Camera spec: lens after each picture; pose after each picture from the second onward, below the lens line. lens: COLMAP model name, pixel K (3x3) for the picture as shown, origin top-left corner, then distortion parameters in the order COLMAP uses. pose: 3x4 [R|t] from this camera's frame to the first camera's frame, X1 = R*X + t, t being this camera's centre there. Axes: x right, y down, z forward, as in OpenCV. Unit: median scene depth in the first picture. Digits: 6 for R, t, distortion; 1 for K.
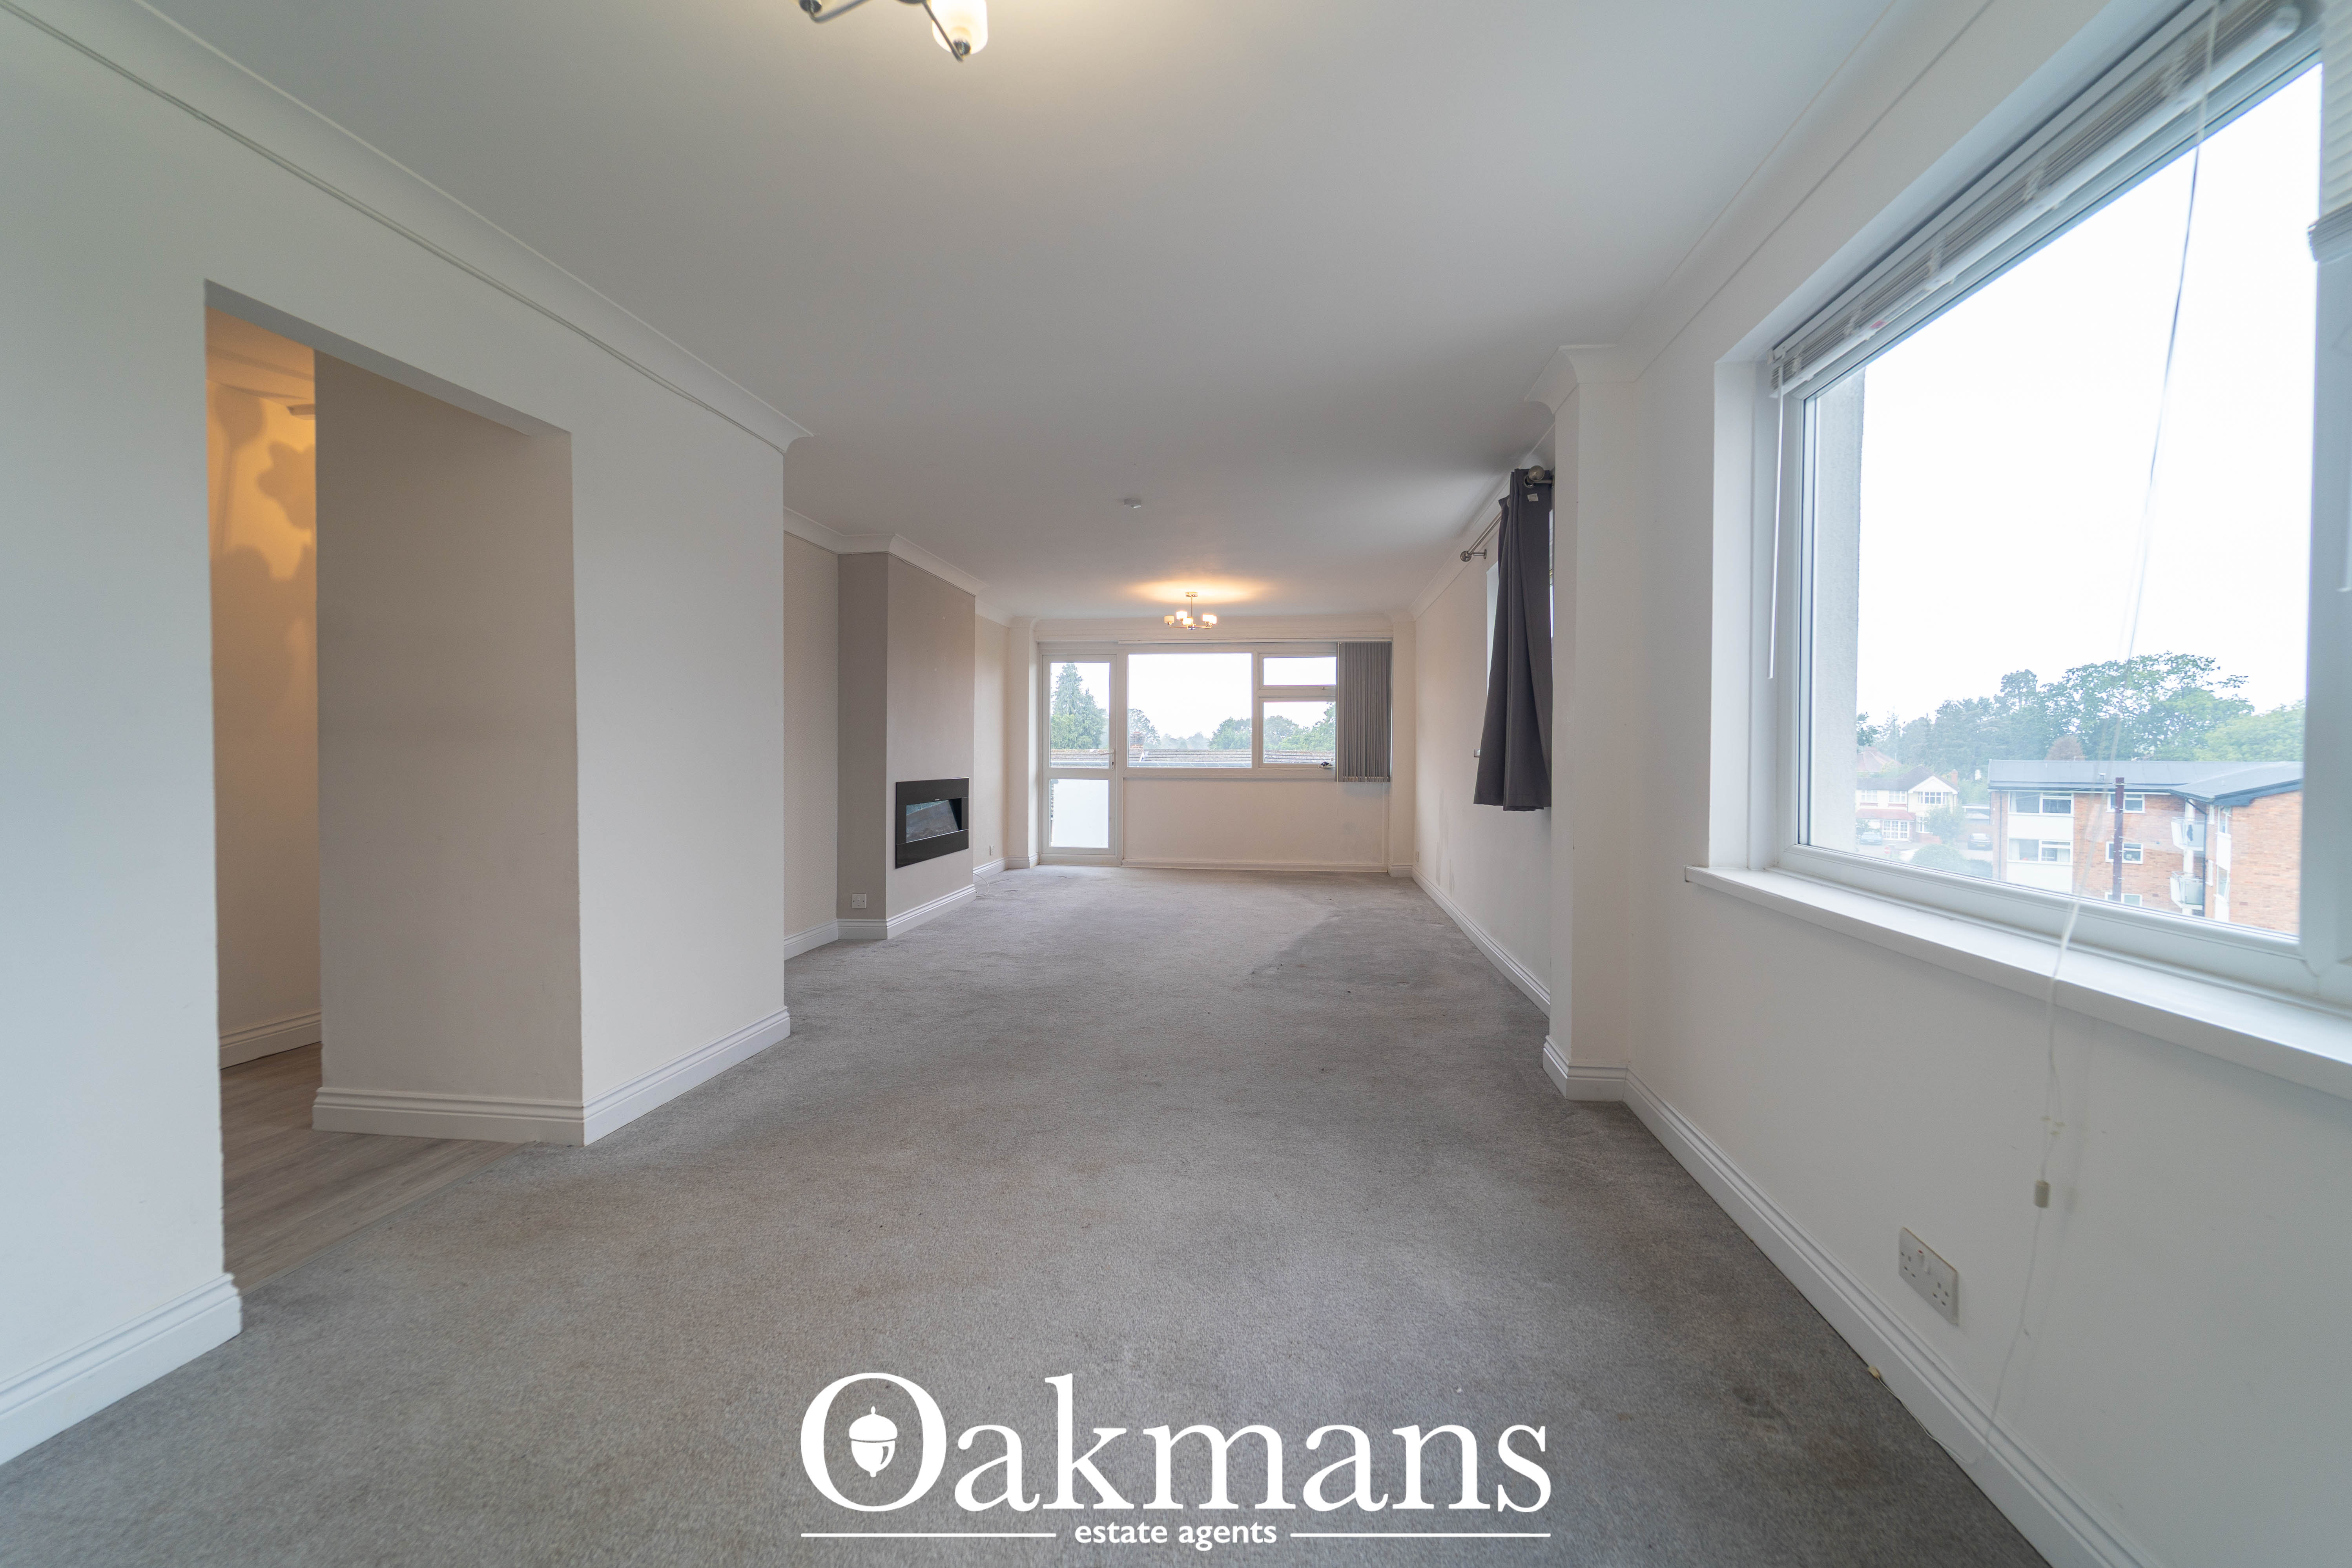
lens RADIAL K [[946.7, 0, 1182.7], [0, 946.7, 768.4], [0, 0, 1]] dist [0.000071, -0.001619]
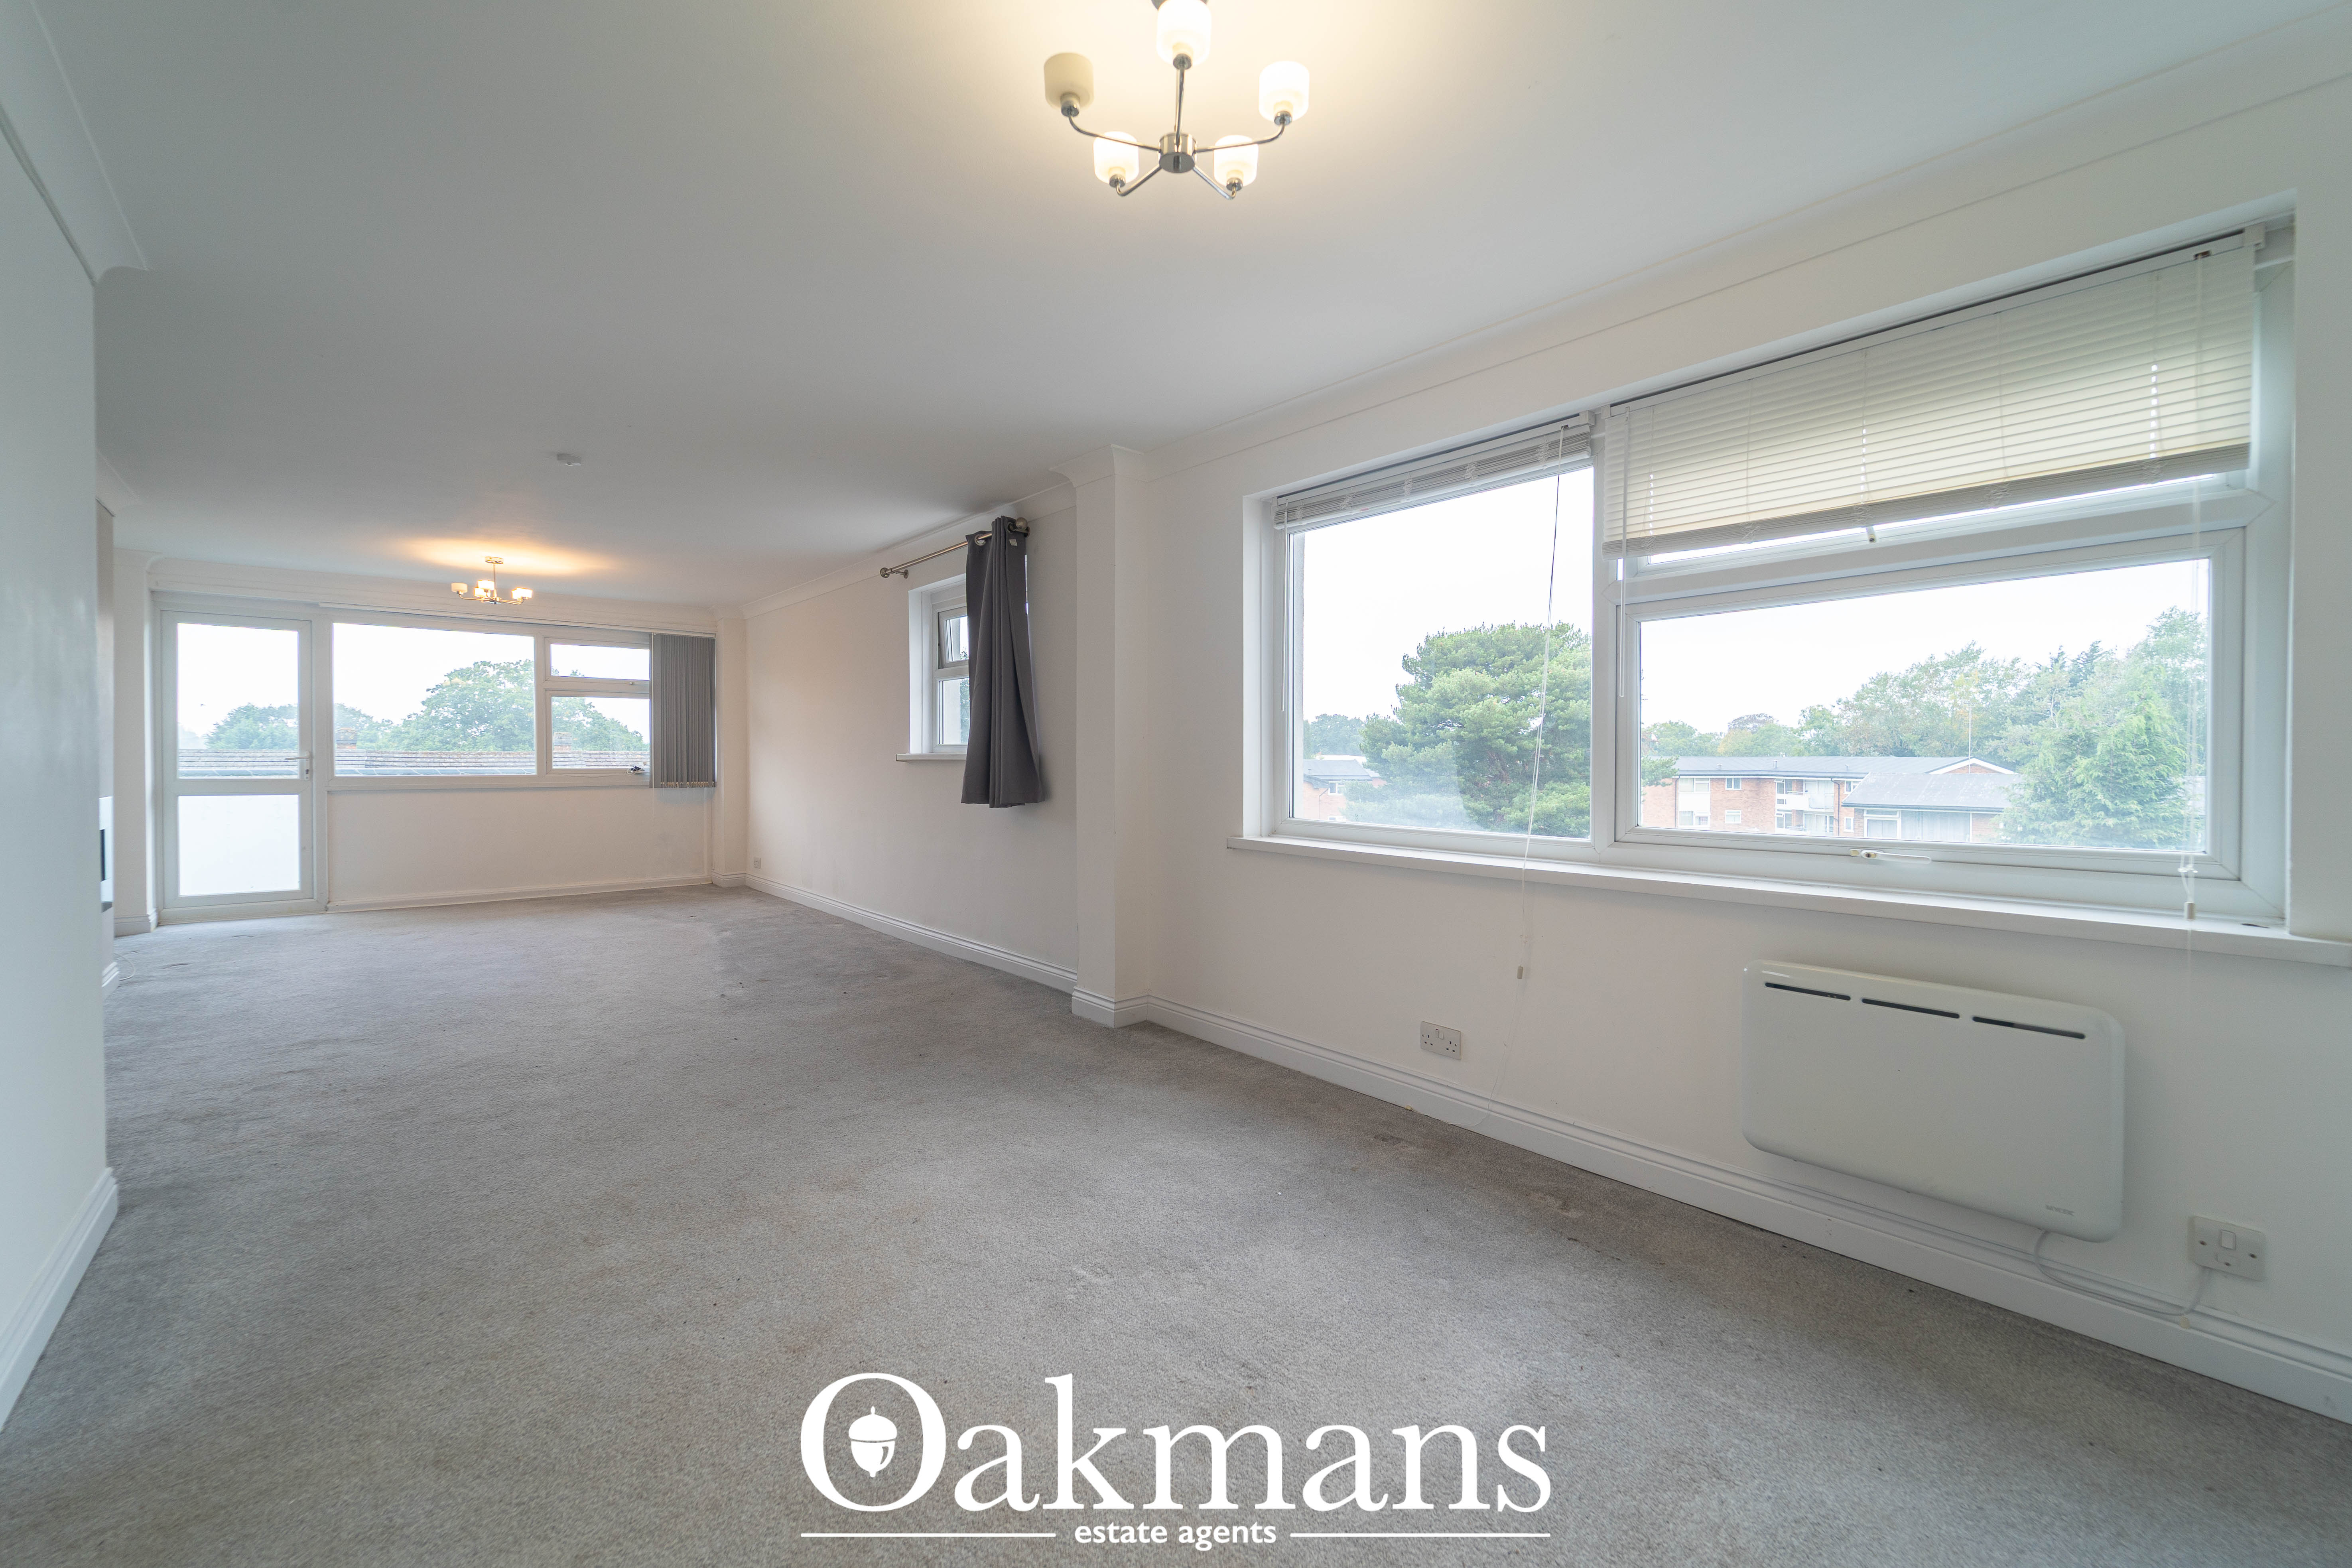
lens RADIAL K [[946.7, 0, 1190.5], [0, 946.7, 771.4], [0, 0, 1]] dist [0.000071, -0.001619]
pose [[0.669427, -0.014060, 0.742745, -0.197971], [0.012412, 0.999893, 0.007741, -0.003464], [-0.742774, 0.004036, 0.669530, 0.024505]]
